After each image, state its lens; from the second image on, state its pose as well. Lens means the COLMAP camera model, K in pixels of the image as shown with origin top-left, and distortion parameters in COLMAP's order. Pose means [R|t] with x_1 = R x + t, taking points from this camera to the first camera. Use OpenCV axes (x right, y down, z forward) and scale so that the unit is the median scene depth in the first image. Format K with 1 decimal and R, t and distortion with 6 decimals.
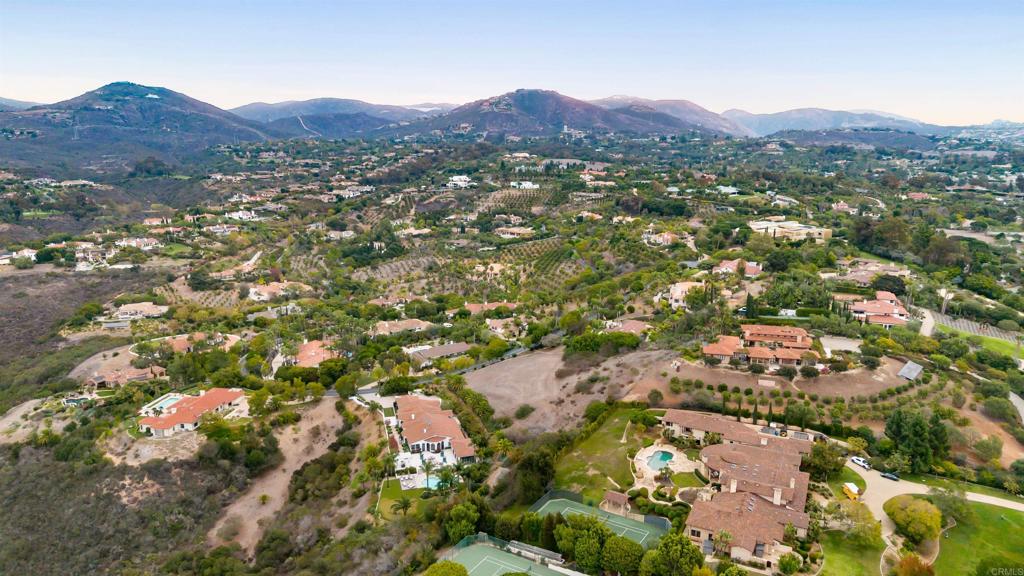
lens RADIAL K [[721.9, 0, 512.0], [0, 721.9, 288.0], [0, 0, 1]] dist [0.075331, -0.085948]
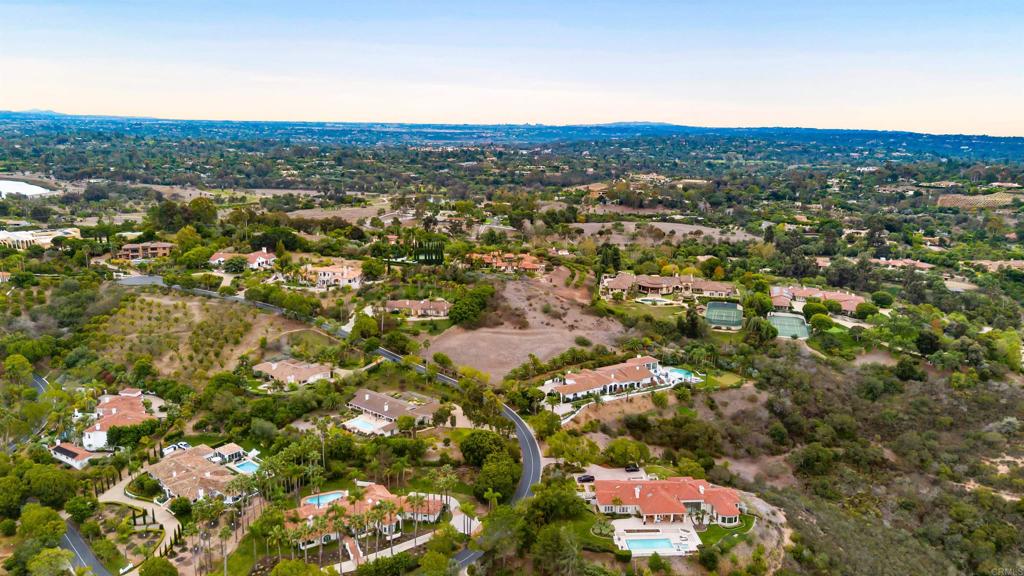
lens RADIAL K [[721.9, 0, 512.0], [0, 721.9, 288.0], [0, 0, 1]] dist [0.075331, -0.085948]
pose [[-0.239481, -0.219978, 0.945653, -0.562132], [0.208998, 0.939481, 0.271469, -0.142552], [-0.948140, 0.262651, -0.179013, 0.655900]]
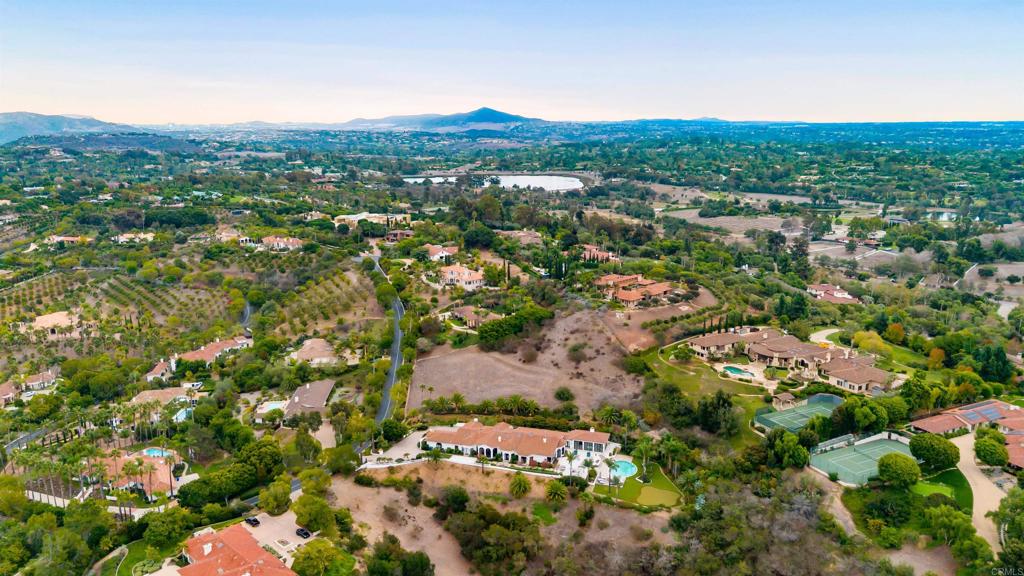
lens RADIAL K [[721.9, 0, 512.0], [0, 721.9, 288.0], [0, 0, 1]] dist [0.075331, -0.085948]
pose [[0.548093, -0.191800, 0.814130, -0.411413], [0.198158, 0.975419, 0.096393, -0.044048], [-0.812606, 0.108494, 0.572627, 0.227523]]
